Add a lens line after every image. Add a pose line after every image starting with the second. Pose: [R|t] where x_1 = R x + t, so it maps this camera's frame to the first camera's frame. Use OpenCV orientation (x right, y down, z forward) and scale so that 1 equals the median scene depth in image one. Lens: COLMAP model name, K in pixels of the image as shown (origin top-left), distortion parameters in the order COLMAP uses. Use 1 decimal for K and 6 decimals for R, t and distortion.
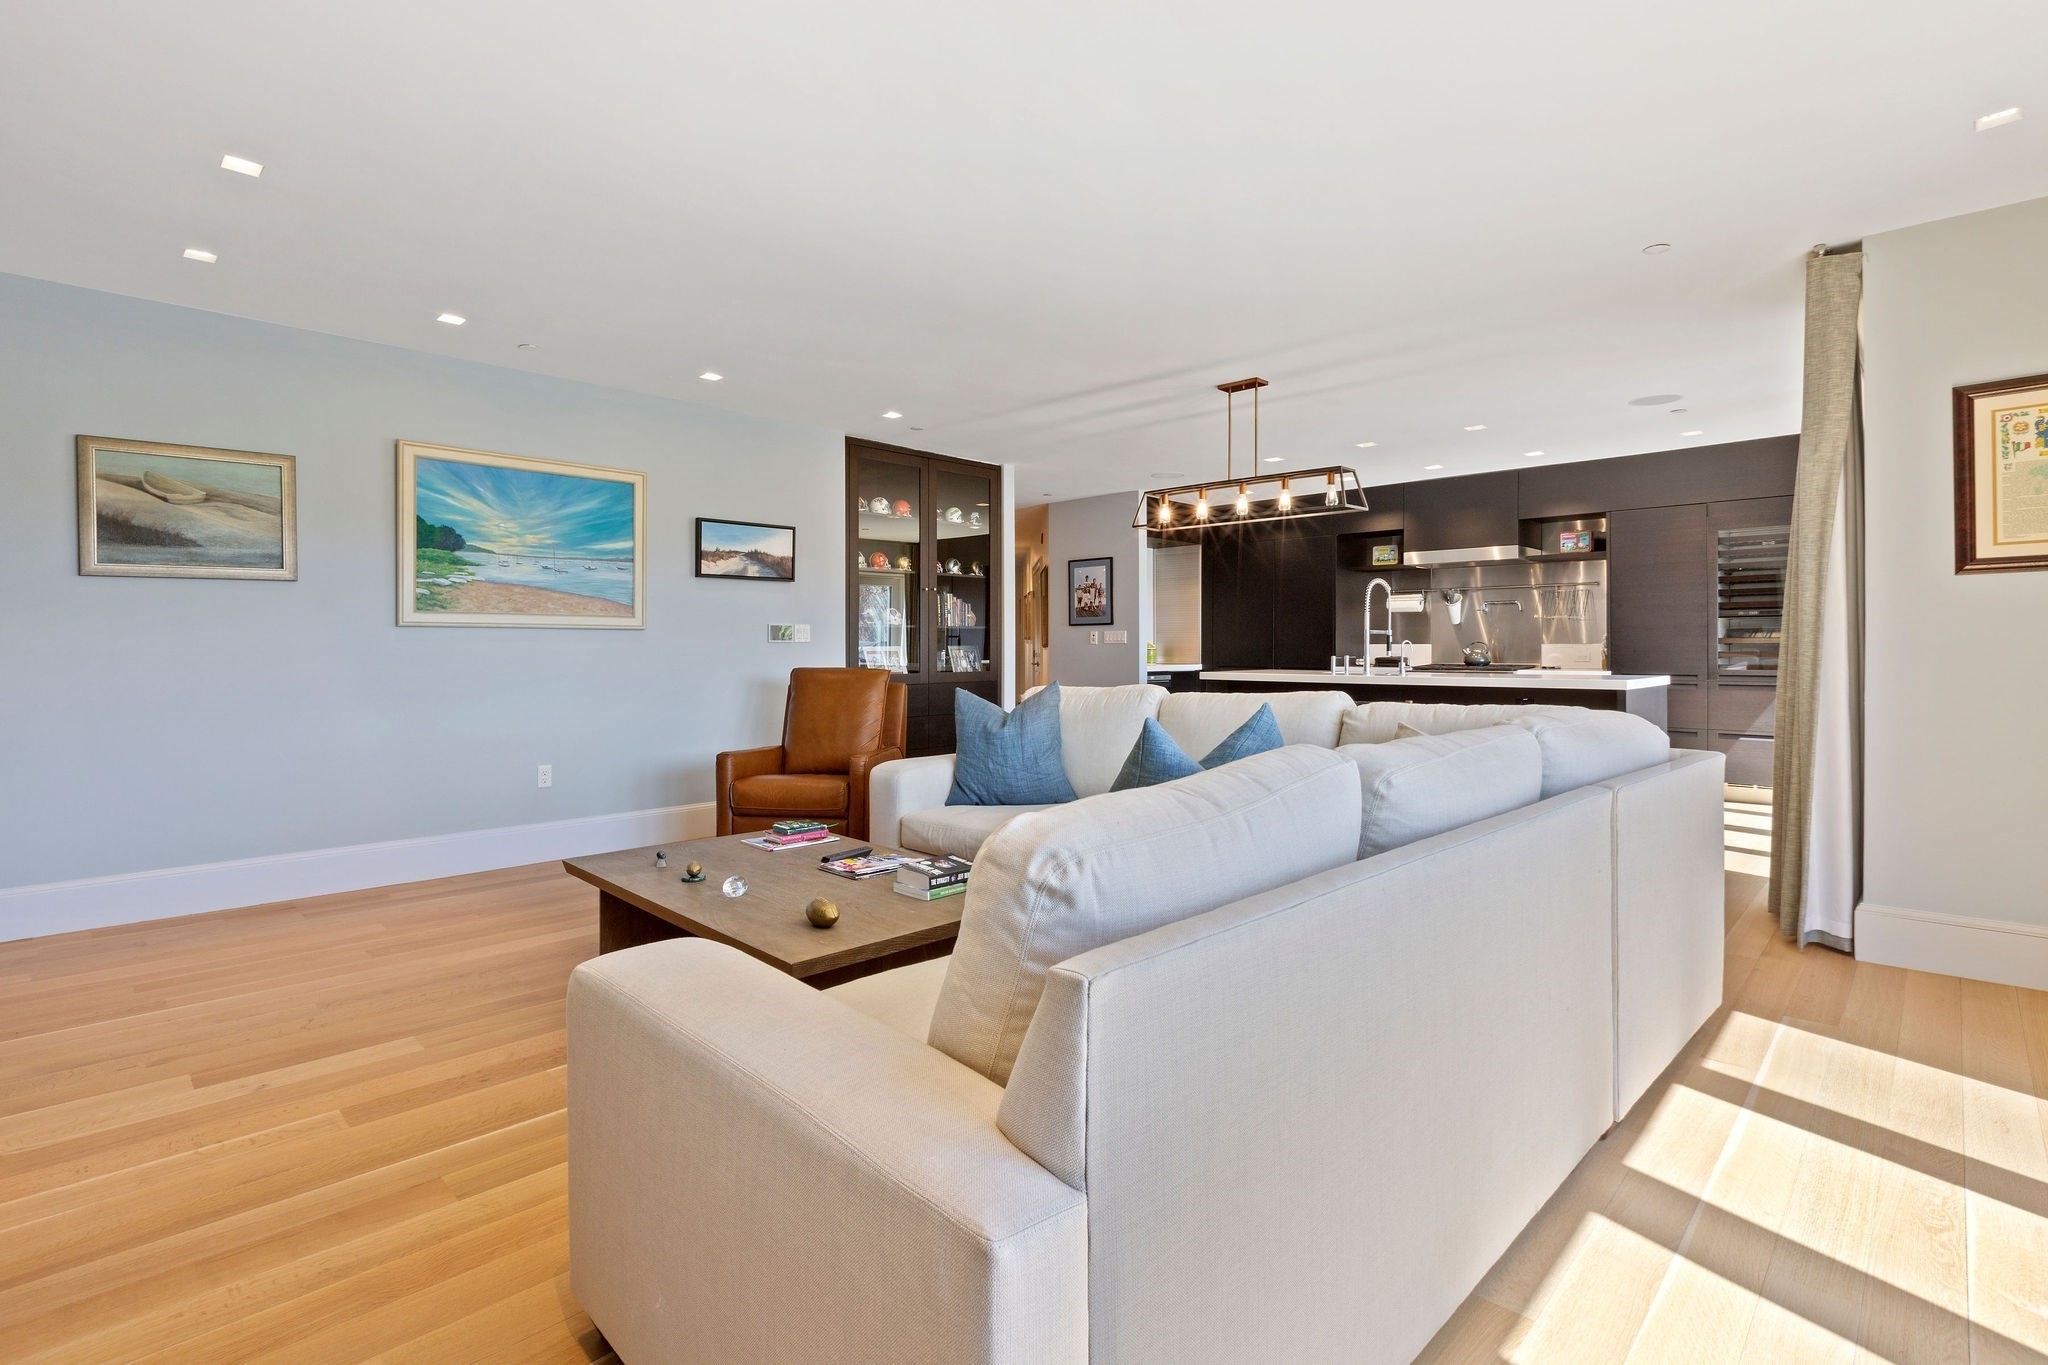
lens RADIAL K [[958.6, 0, 1013.8], [0, 958.6, 649.7], [0, 0, 1]] dist [-0.004094, -0.000505]
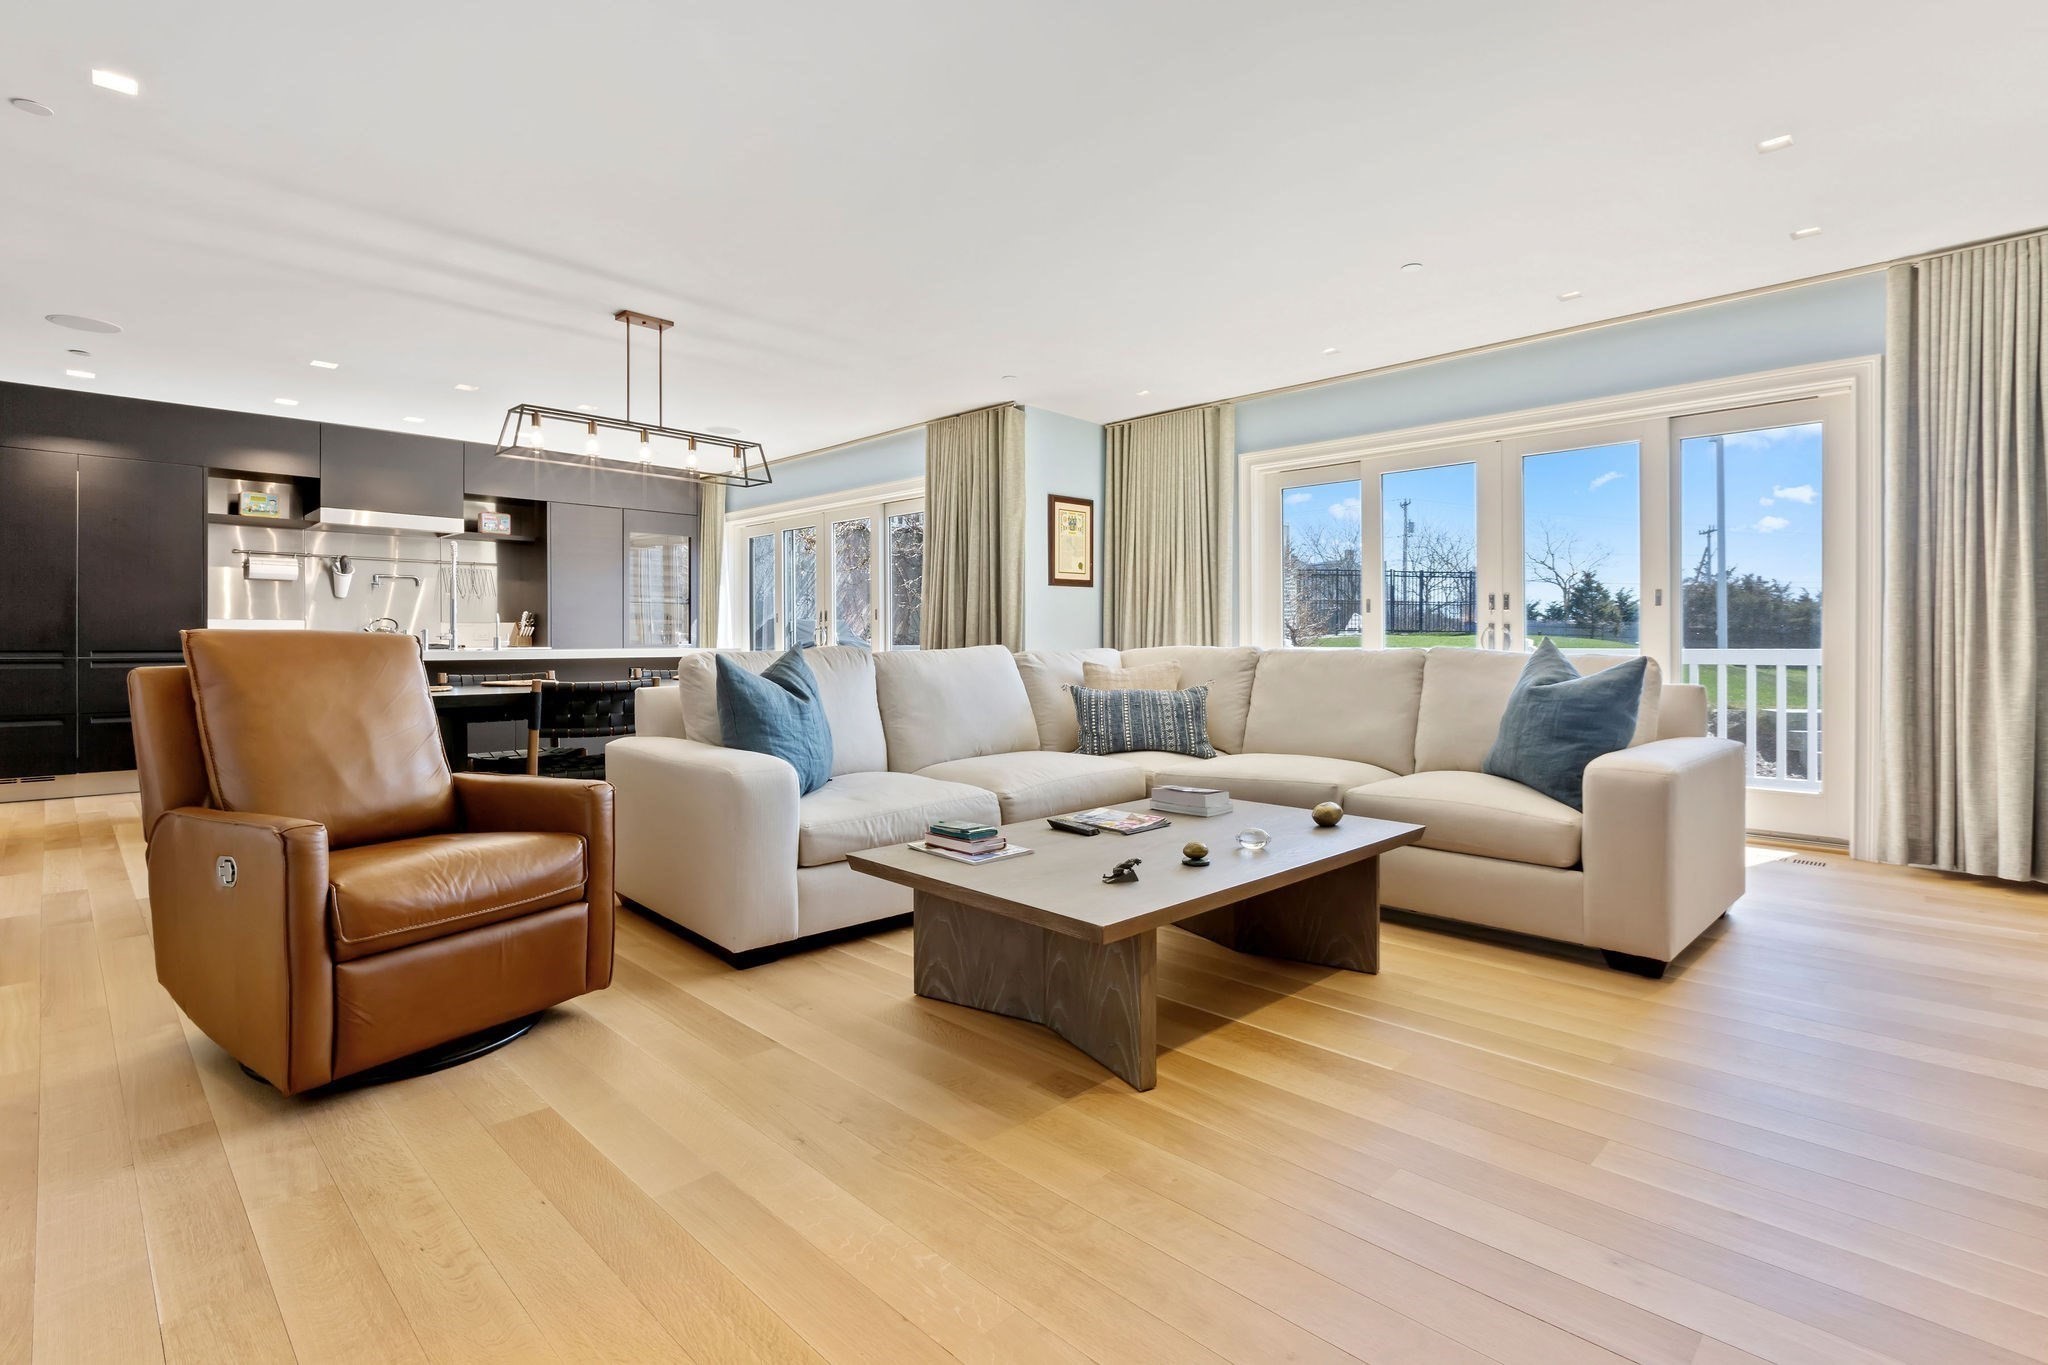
lens RADIAL K [[958.6, 0, 1013.8], [0, 958.6, 649.7], [0, 0, 1]] dist [-0.004094, -0.000505]
pose [[0.002364, -0.009093, 0.999956, -1.092517], [0.001876, 0.999957, 0.009088, 0.041334], [-0.999995, 0.001855, 0.002381, 1.079644]]
